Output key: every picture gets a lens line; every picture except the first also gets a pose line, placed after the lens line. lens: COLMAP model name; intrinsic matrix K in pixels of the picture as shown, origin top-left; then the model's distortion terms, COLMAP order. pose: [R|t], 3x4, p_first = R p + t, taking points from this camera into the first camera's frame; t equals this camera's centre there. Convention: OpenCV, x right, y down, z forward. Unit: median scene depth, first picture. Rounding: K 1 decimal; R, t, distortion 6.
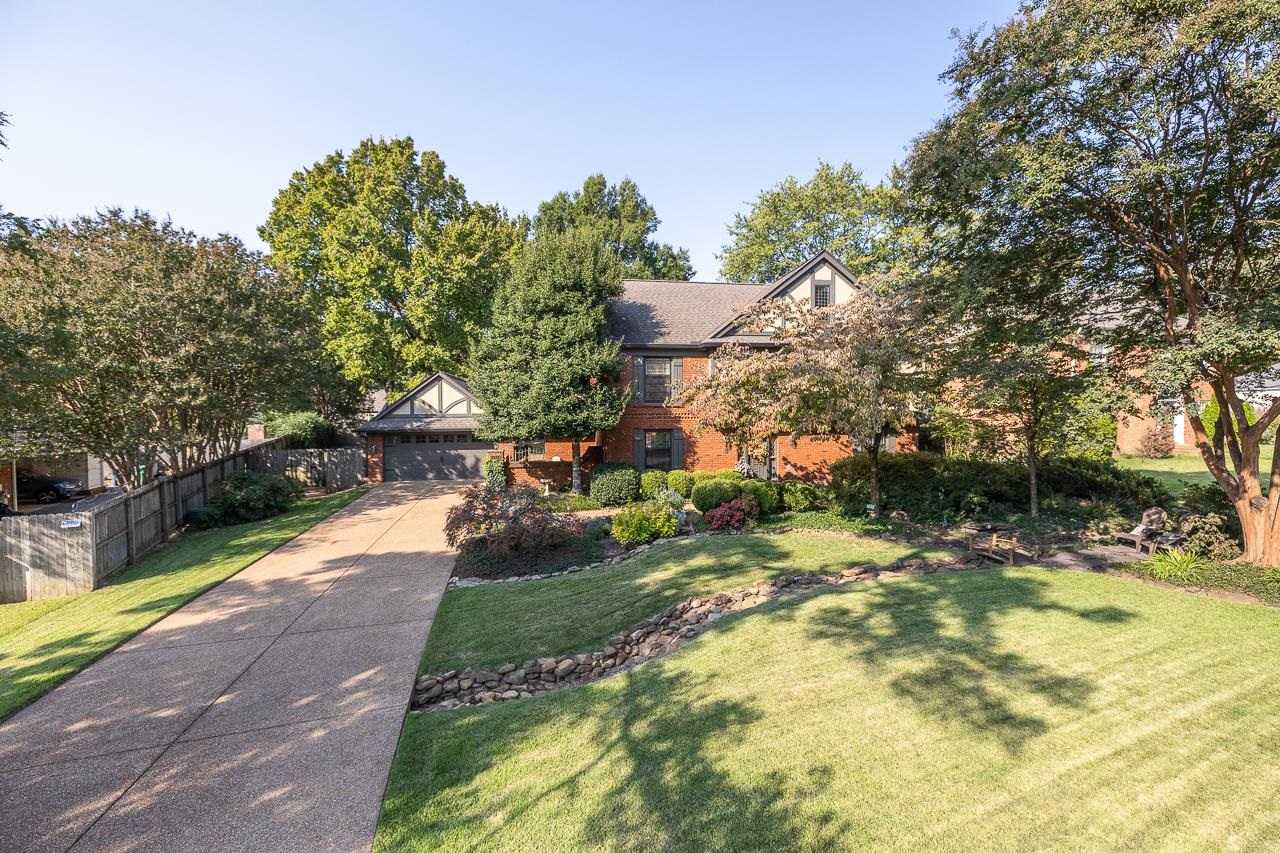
lens RADIAL K [[542.4, 0, 640.0], [0, 542.4, 426.5], [0, 0, 1]] dist [0.000969, -0.000313]
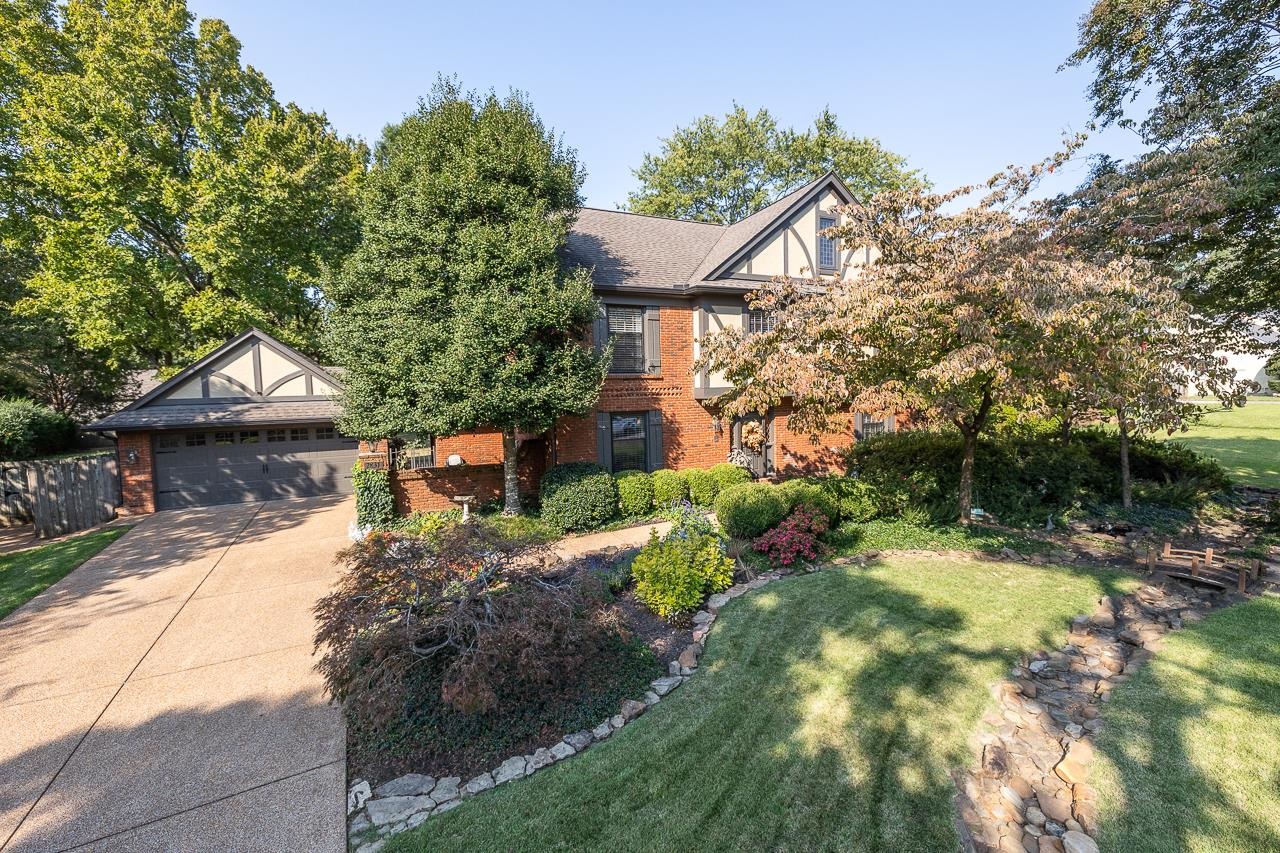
lens RADIAL K [[542.4, 0, 640.0], [0, 542.4, 426.5], [0, 0, 1]] dist [0.000969, -0.000313]
pose [[0.960585, -0.033883, 0.275913, -0.142601], [0.024905, 0.999042, 0.035979, -0.000706], [-0.276868, -0.027689, 0.960509, 0.328383]]
